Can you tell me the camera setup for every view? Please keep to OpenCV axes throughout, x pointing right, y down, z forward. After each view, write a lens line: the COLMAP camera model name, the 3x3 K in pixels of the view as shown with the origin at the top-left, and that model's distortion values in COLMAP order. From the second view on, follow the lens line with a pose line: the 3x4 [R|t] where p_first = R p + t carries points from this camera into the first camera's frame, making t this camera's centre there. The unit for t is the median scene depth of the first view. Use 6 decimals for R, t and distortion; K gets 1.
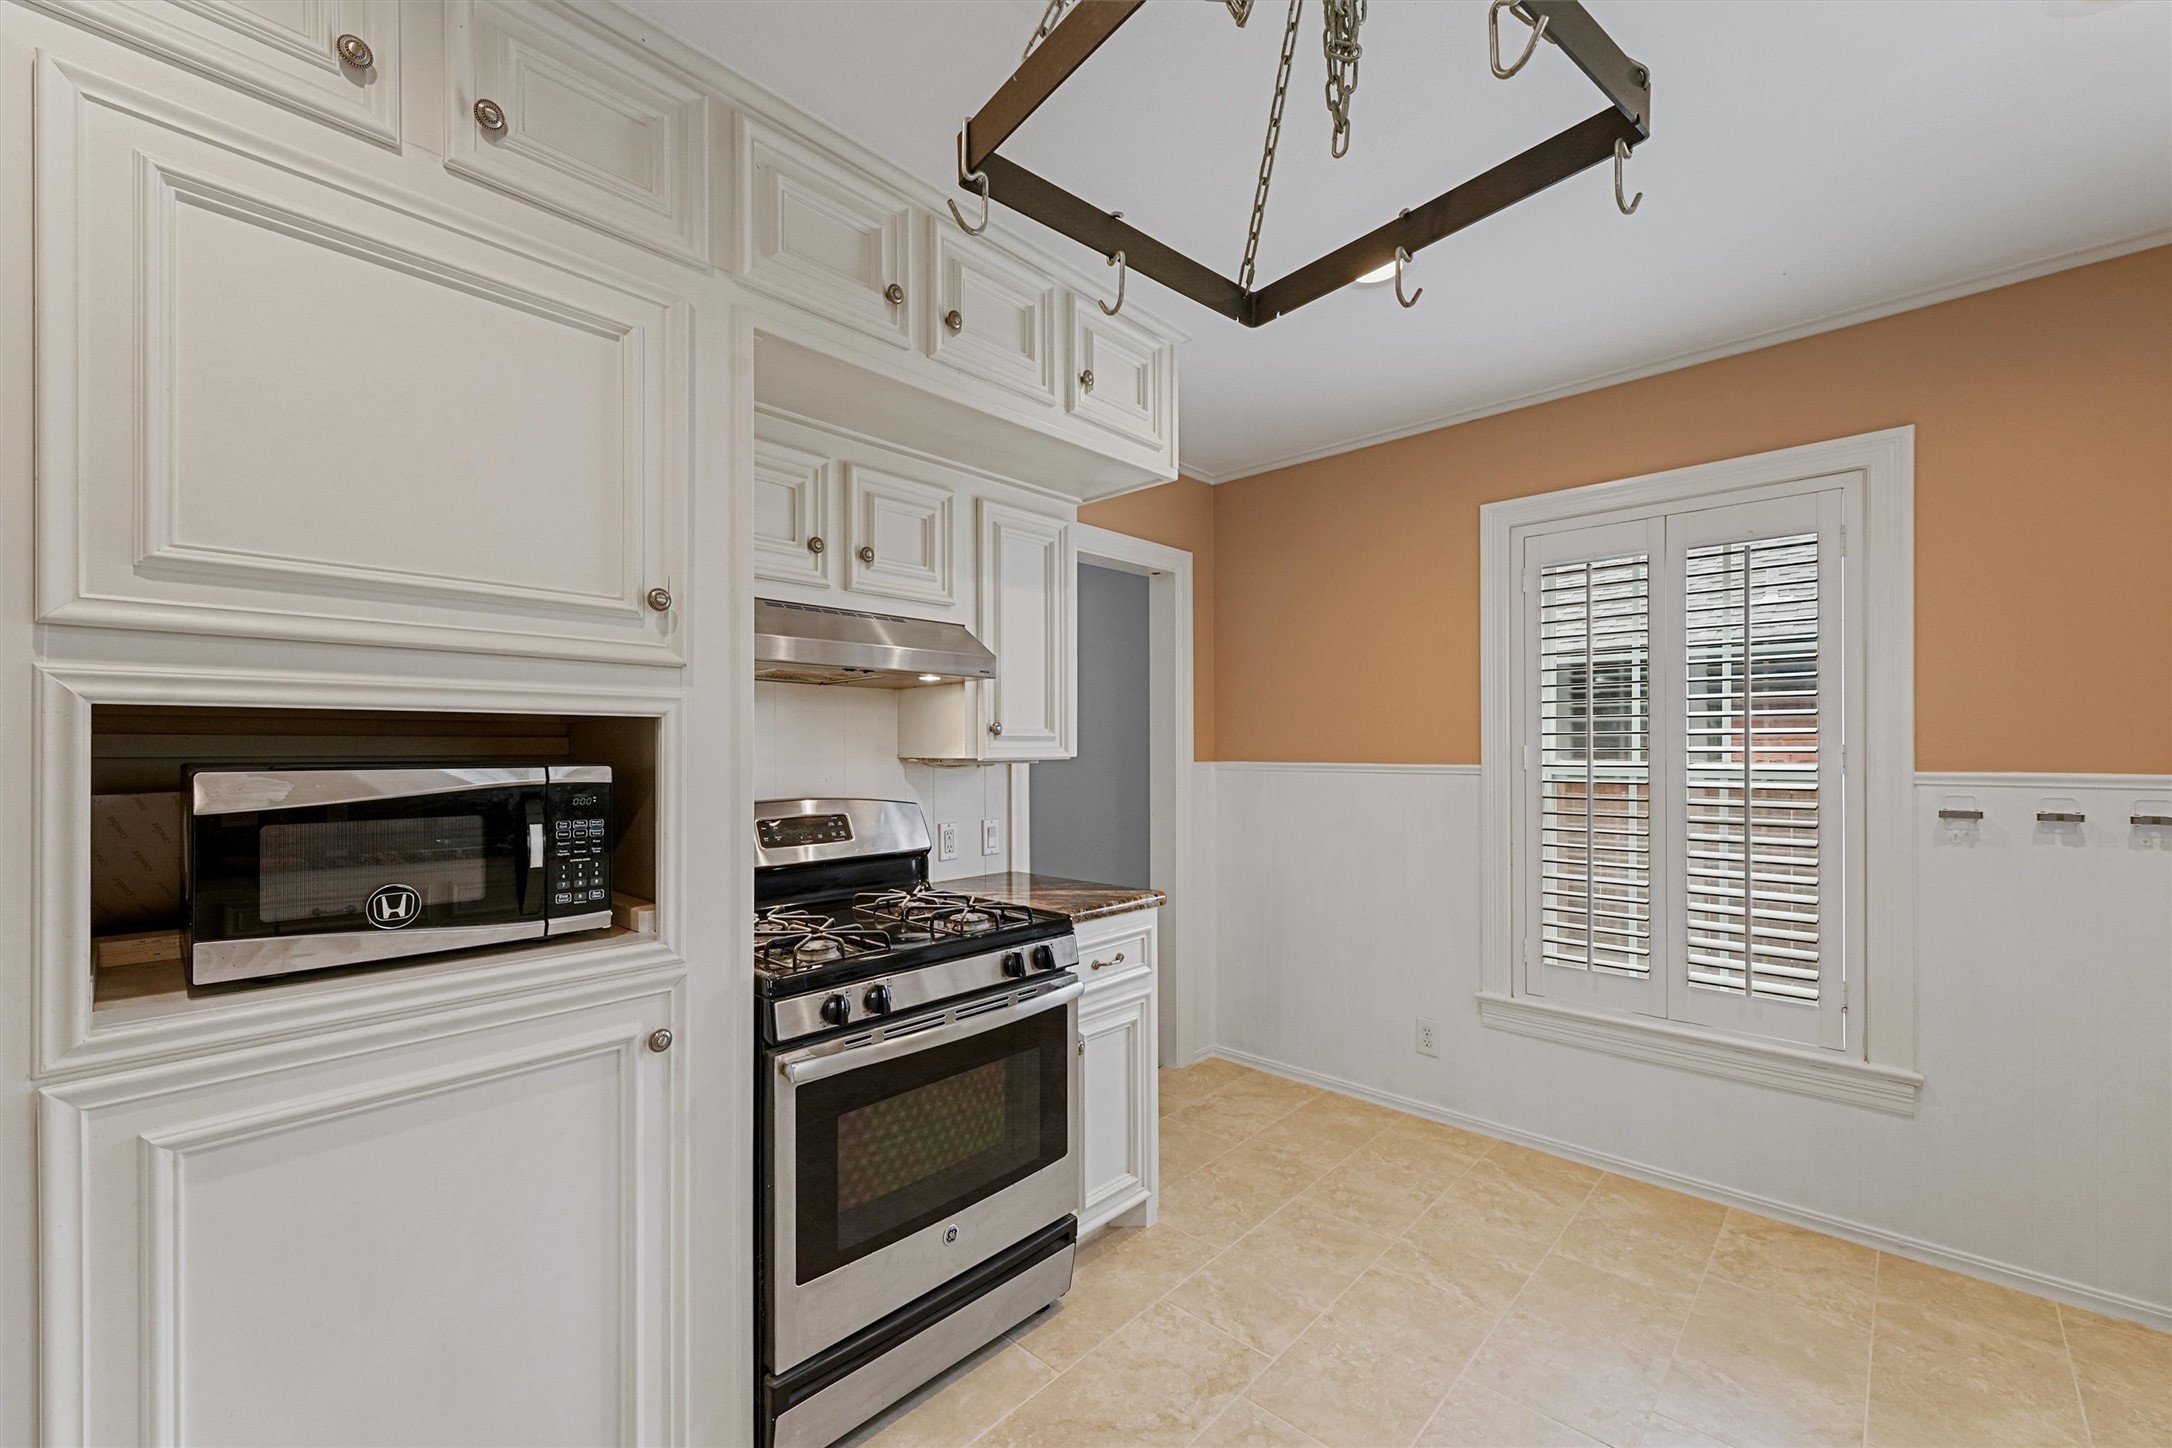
lens RADIAL K [[864.7, 0, 1084.6], [0, 864.7, 746.6], [0, 0, 1]] dist [0.001201, 0.000004]
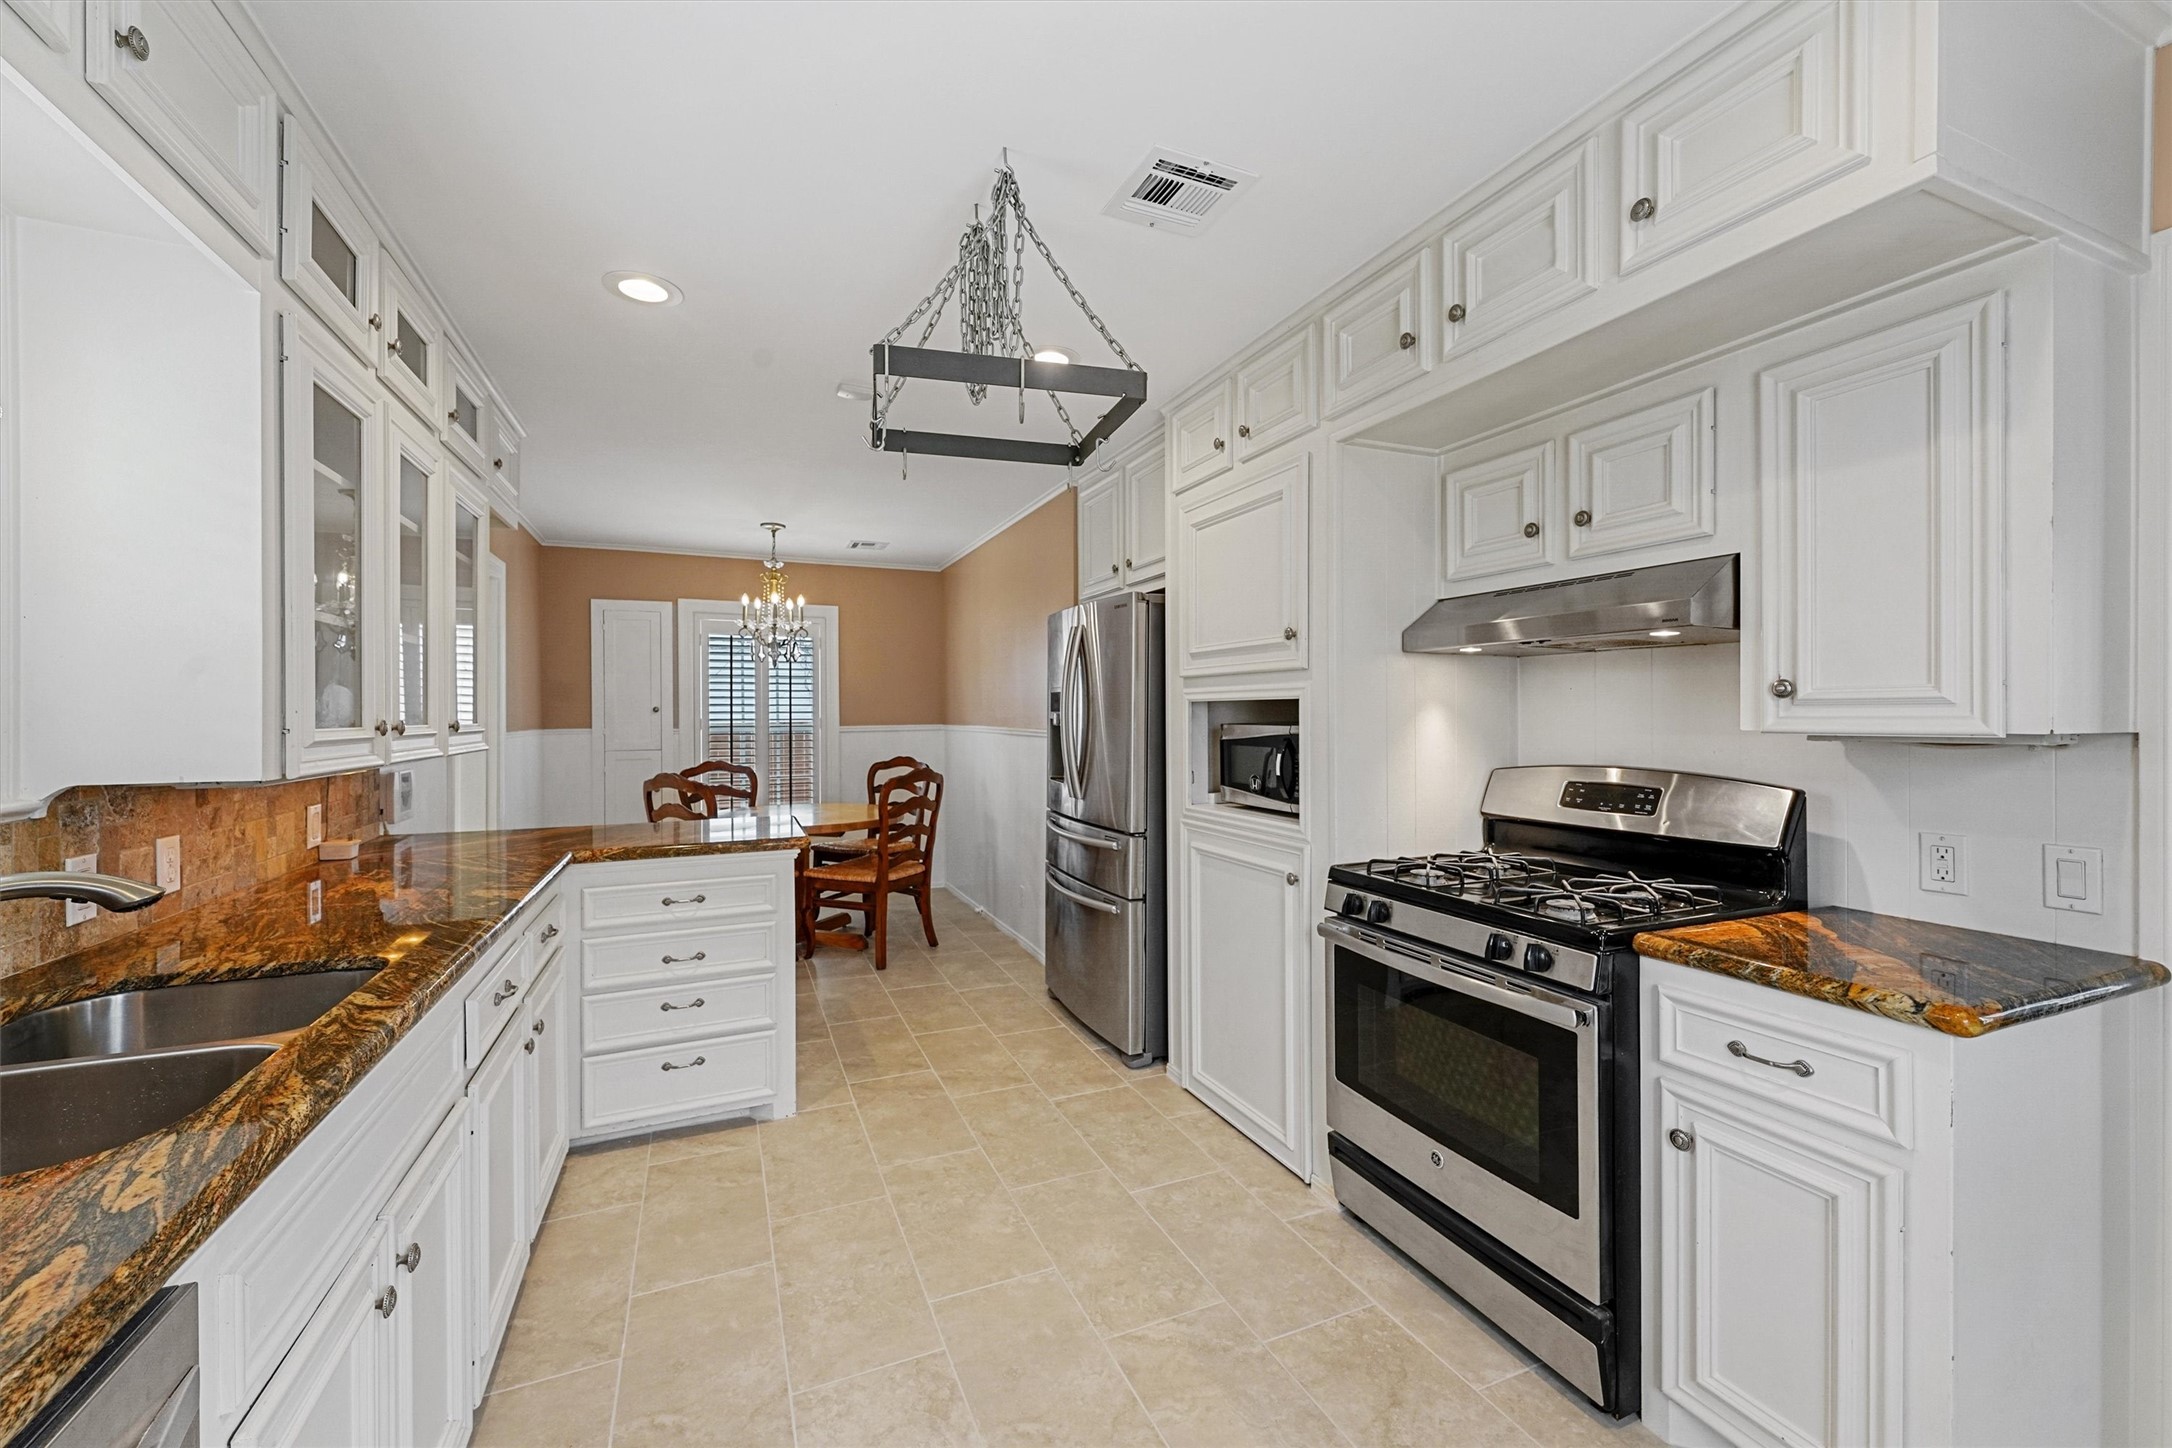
lens RADIAL K [[865.0, 0, 1081.1], [0, 865.0, 717.7], [0, 0, 1]] dist [0.016008, -0.005570]
pose [[-0.400912, 0.006718, -0.916092, 0.993169], [0.005315, 0.999973, 0.005007, -0.004965], [0.916101, -0.002862, -0.400937, 0.986759]]
